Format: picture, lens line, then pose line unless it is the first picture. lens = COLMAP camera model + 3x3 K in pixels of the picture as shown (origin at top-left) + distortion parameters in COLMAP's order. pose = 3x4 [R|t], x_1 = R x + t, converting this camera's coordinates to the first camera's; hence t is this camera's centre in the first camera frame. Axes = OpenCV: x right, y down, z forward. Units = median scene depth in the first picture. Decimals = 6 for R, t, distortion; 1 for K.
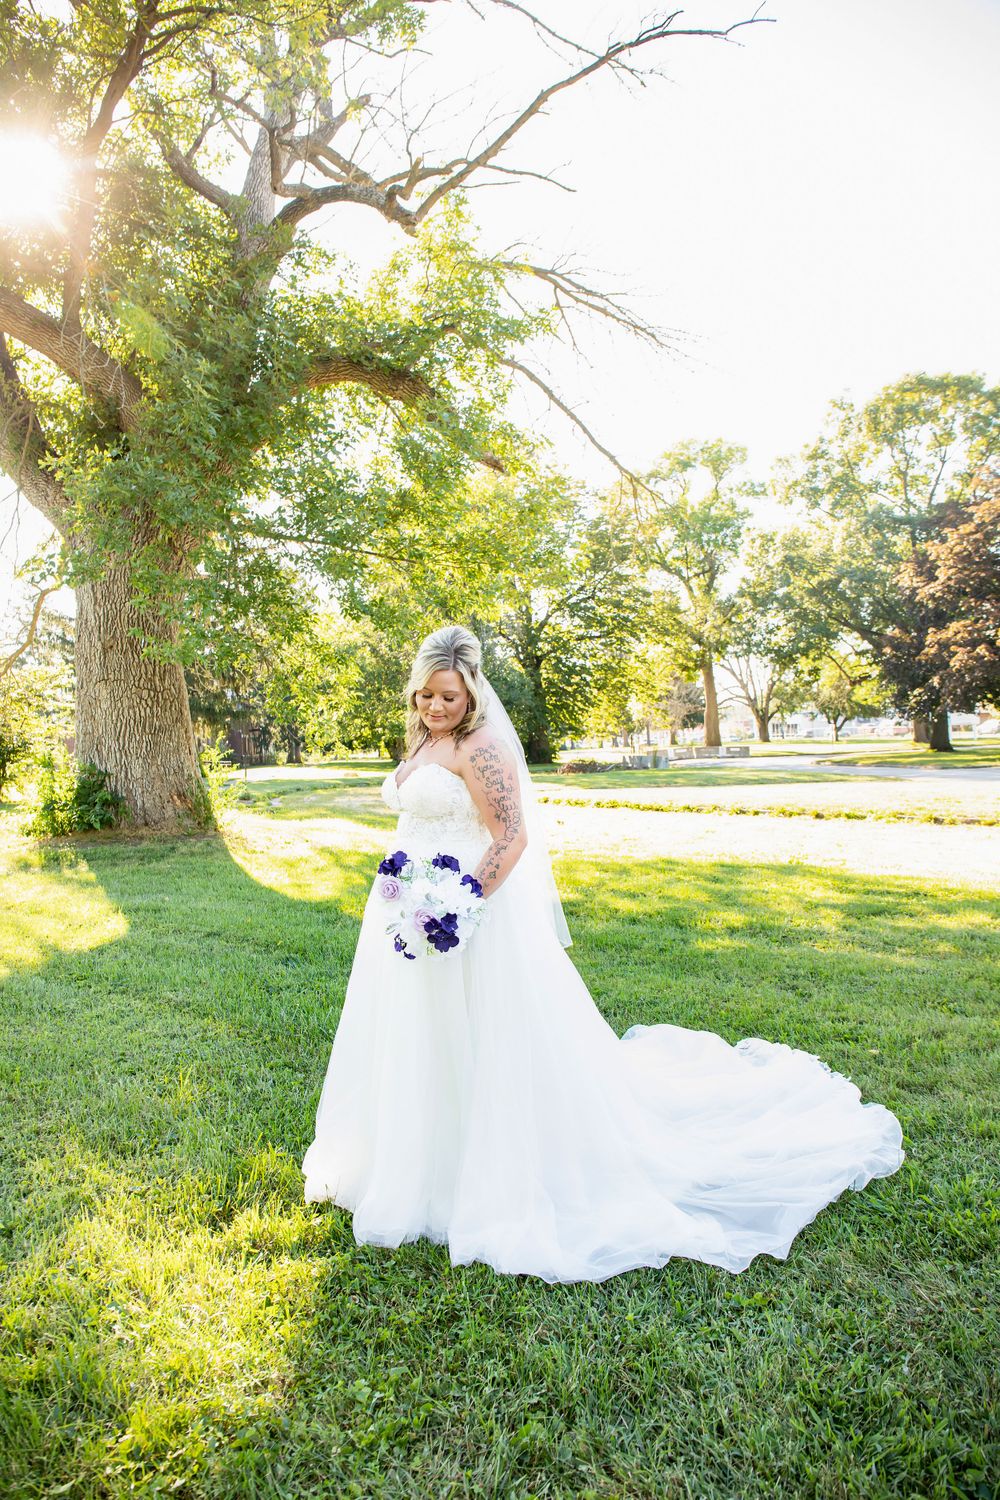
lens RADIAL K [[991.3, 0, 492.7], [0, 991.3, 757.2], [0, 0, 1]] dist [-0.098629, 0.063393]
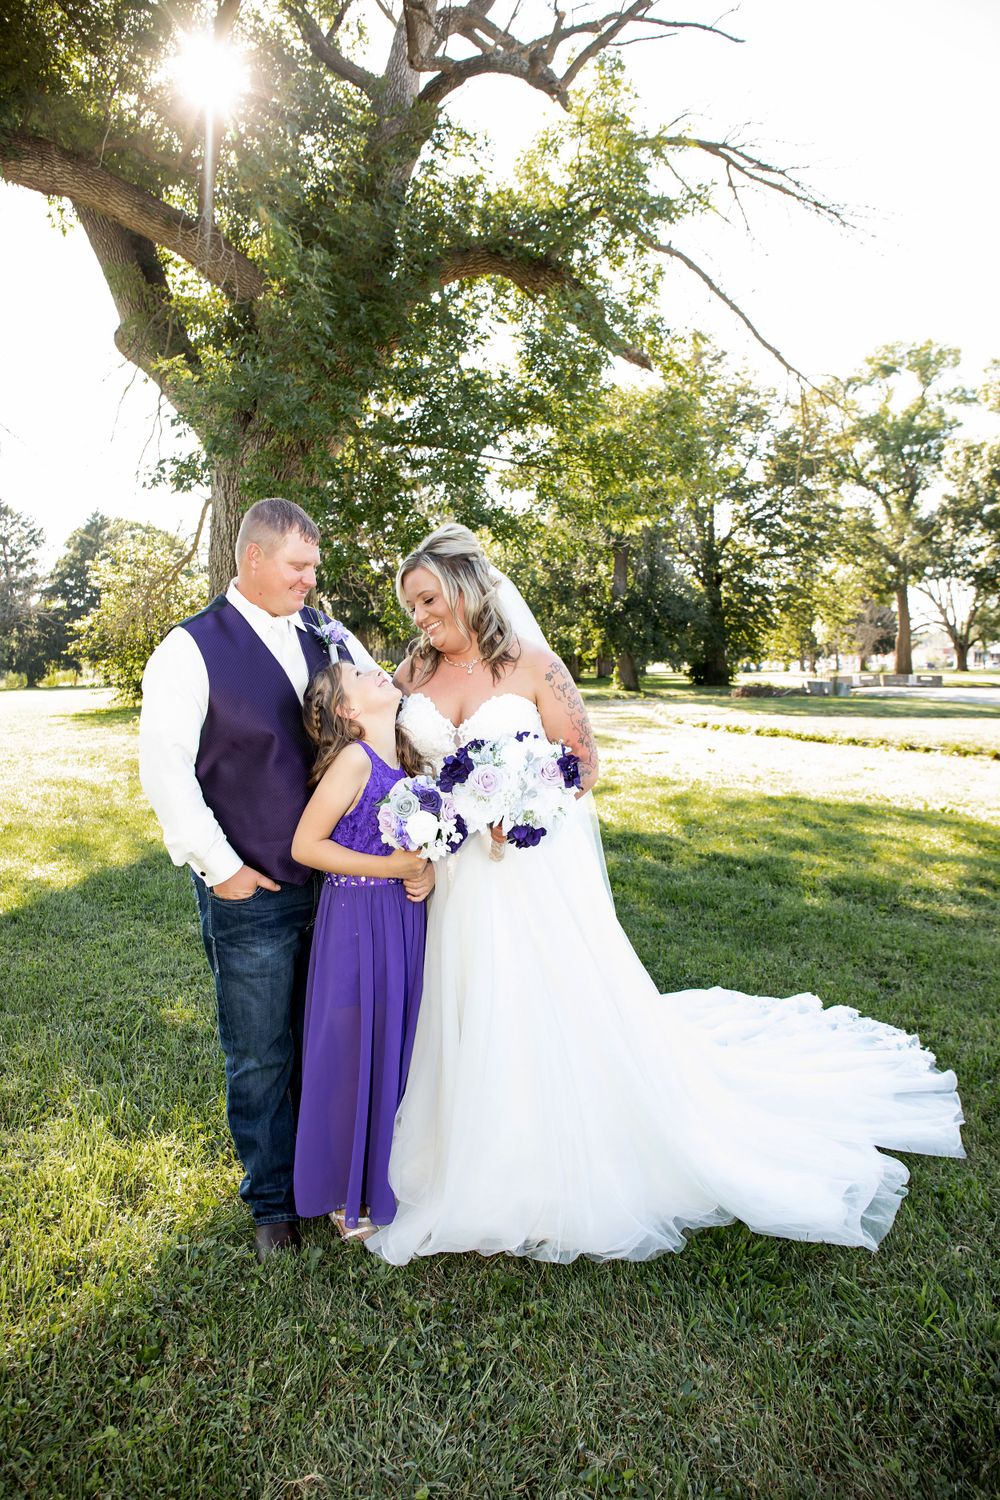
lens RADIAL K [[991.3, 0, 492.8], [0, 991.3, 756.1], [0, 0, 1]] dist [-0.098629, 0.063393]
pose [[0.983240, 0.046891, -0.176182, 0.032034], [-0.032140, 0.995805, 0.085668, -0.002940], [0.179460, -0.078570, 0.980623, 0.037429]]
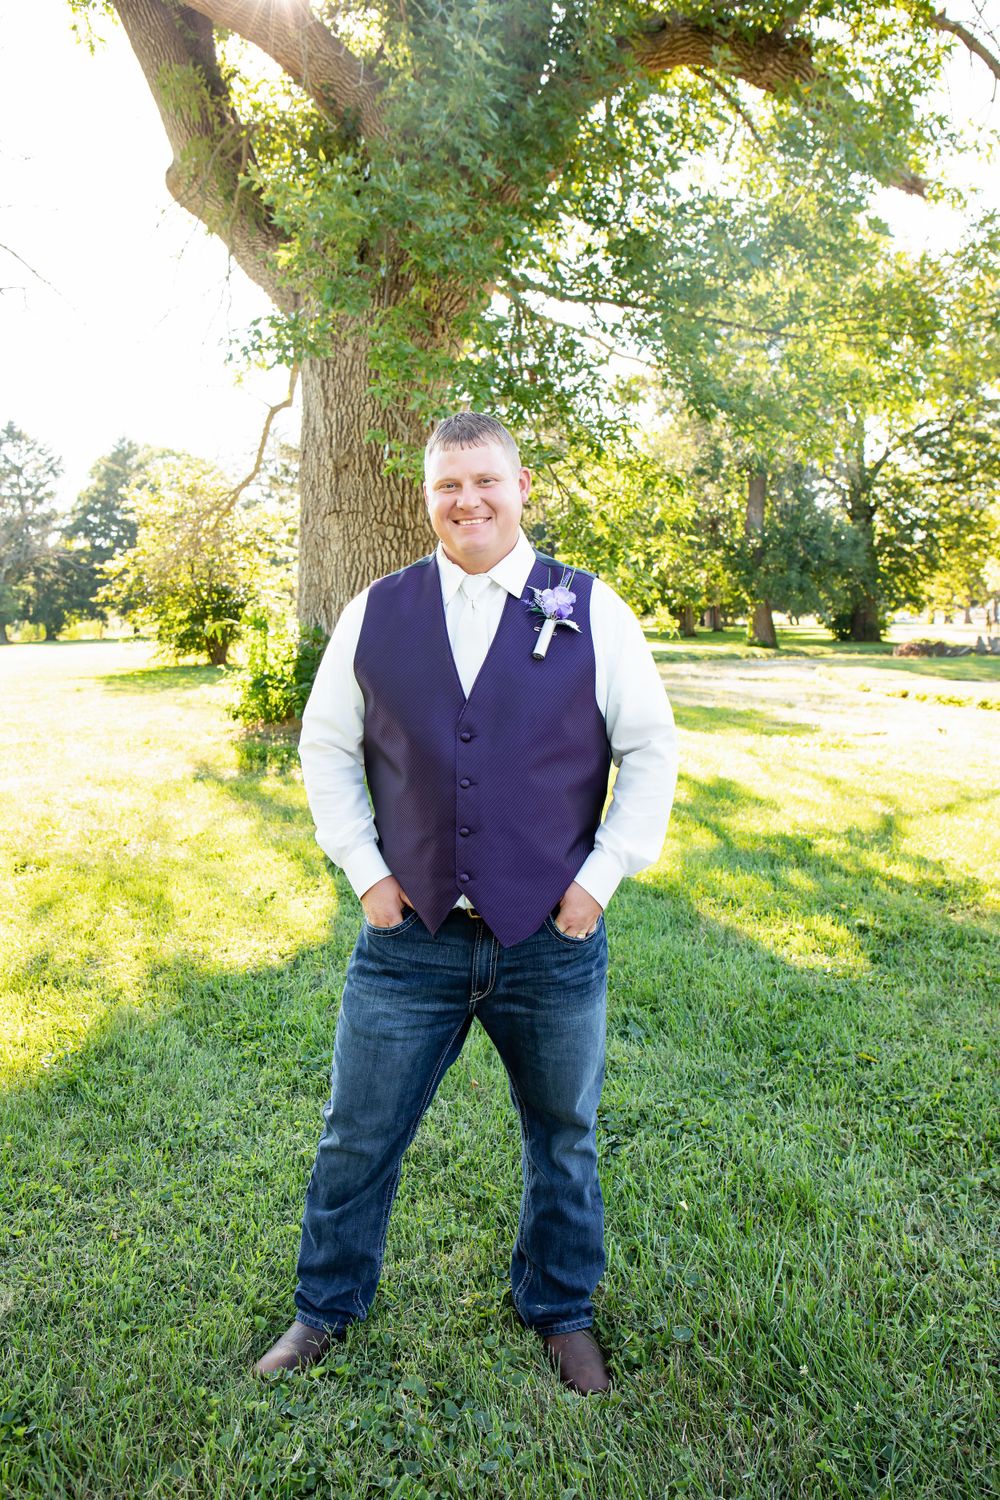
lens RADIAL K [[1152.0, 0, 494.4], [0, 1152.0, 752.3], [0, 0, 1]] dist [-0.057983, 0.062207]
pose [[0.967522, 0.060450, -0.245451, -0.042041], [-0.033121, 0.992930, 0.113986, -0.001596], [0.250606, -0.102154, 0.962684, 0.126457]]
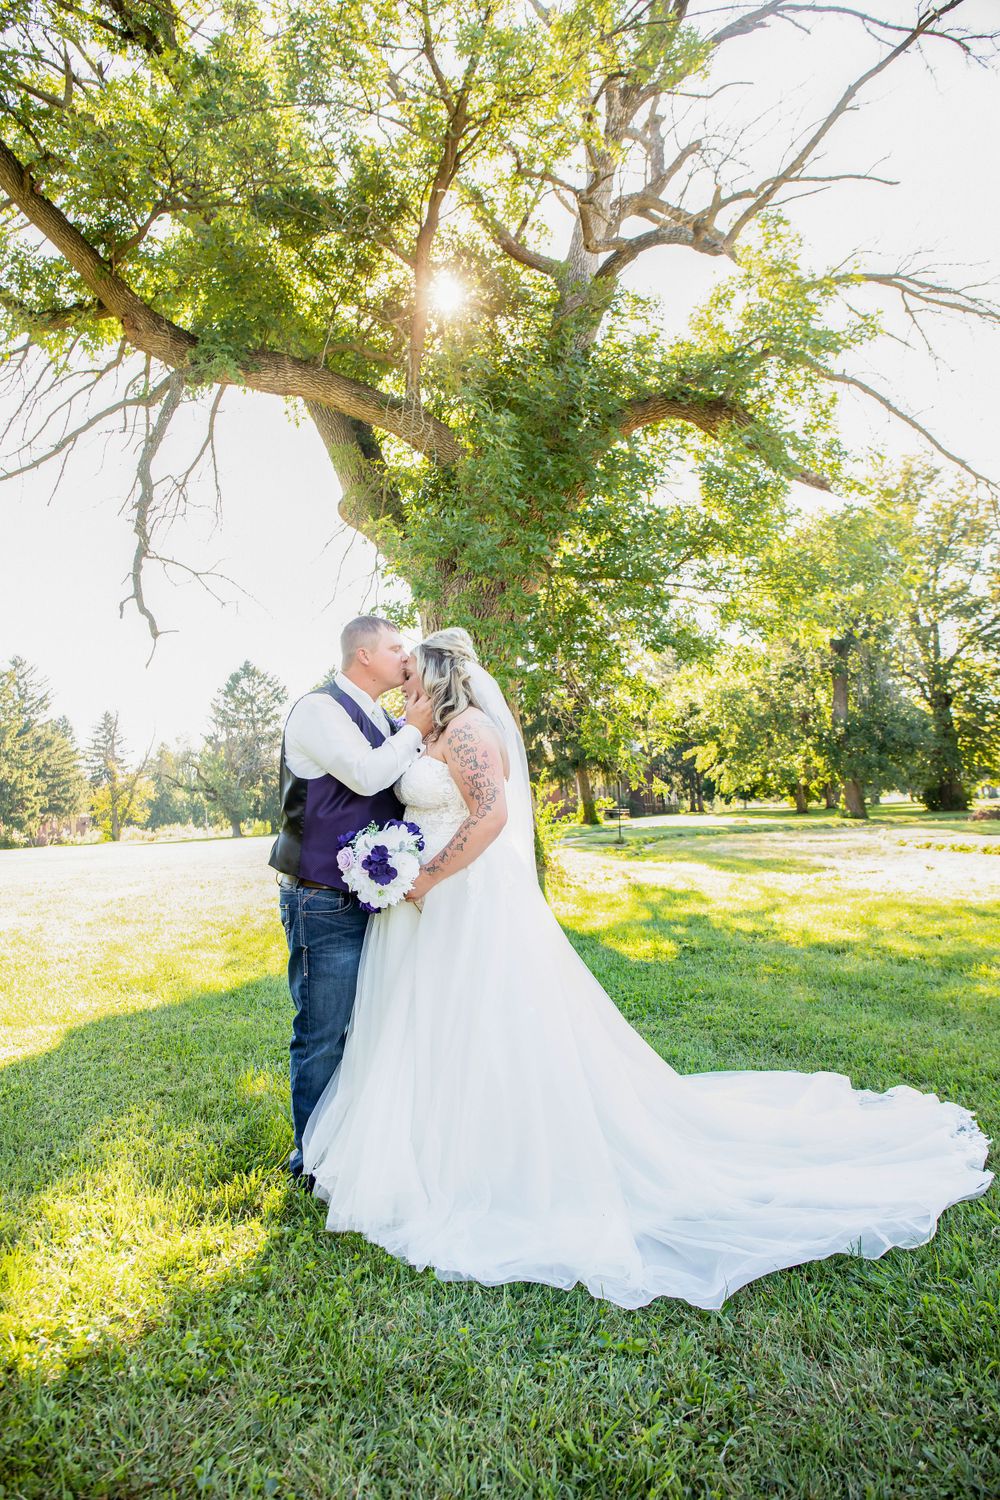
lens RADIAL K [[991.3, 0, 492.1], [0, 991.3, 756.6], [0, 0, 1]] dist [-0.098629, 0.063393]
pose [[0.918731, -0.019967, -0.394379, 0.056819], [-0.000104, 0.998709, -0.050807, 0.009718], [0.394884, 0.046718, 0.917542, 0.016091]]
